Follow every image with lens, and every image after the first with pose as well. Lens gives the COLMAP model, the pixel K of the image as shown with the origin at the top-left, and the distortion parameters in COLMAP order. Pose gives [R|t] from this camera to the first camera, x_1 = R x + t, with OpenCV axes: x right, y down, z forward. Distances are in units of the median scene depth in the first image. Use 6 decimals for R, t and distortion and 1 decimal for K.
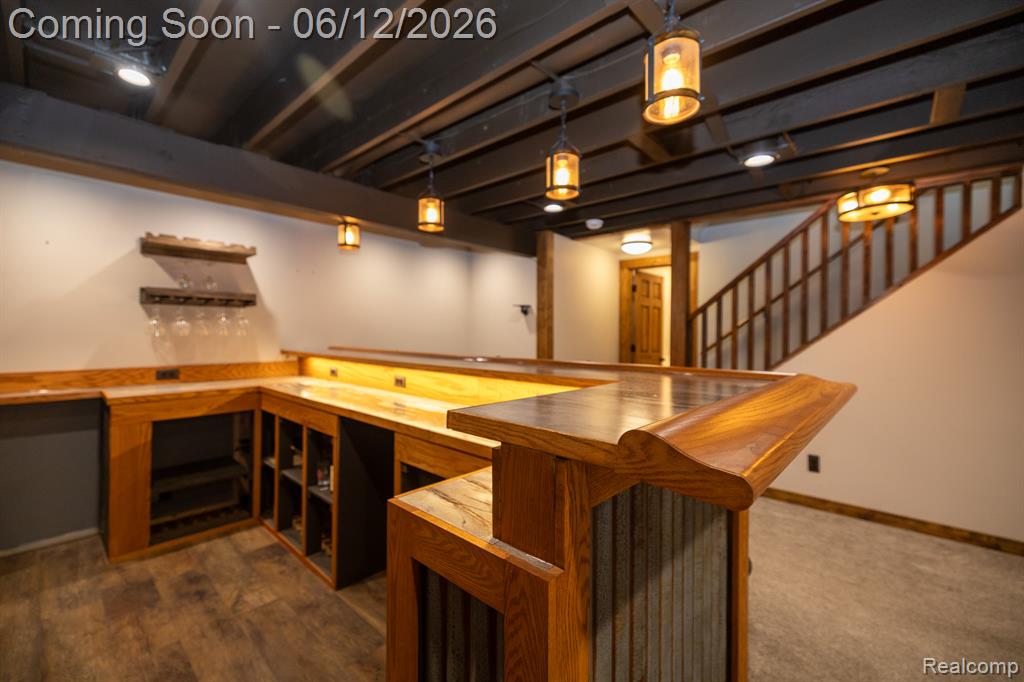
lens RADIAL K [[430.4, 0, 511.1], [0, 430.4, 339.7], [0, 0, 1]] dist [0.000953, 0.000705]
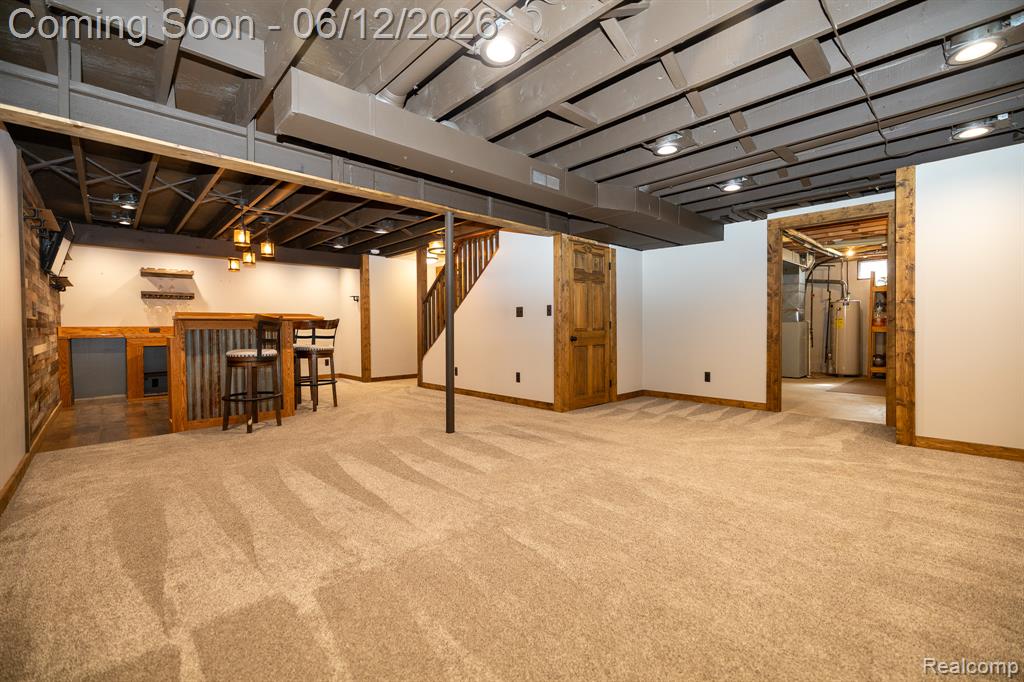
lens RADIAL K [[430.4, 0, 511.6], [0, 430.4, 337.2], [0, 0, 1]] dist [0.000953, 0.000705]
pose [[0.997310, -0.011023, -0.072464, 1.210980], [0.011992, 0.999844, 0.012964, 0.111990], [0.072309, -0.013798, 0.997287, -1.091351]]
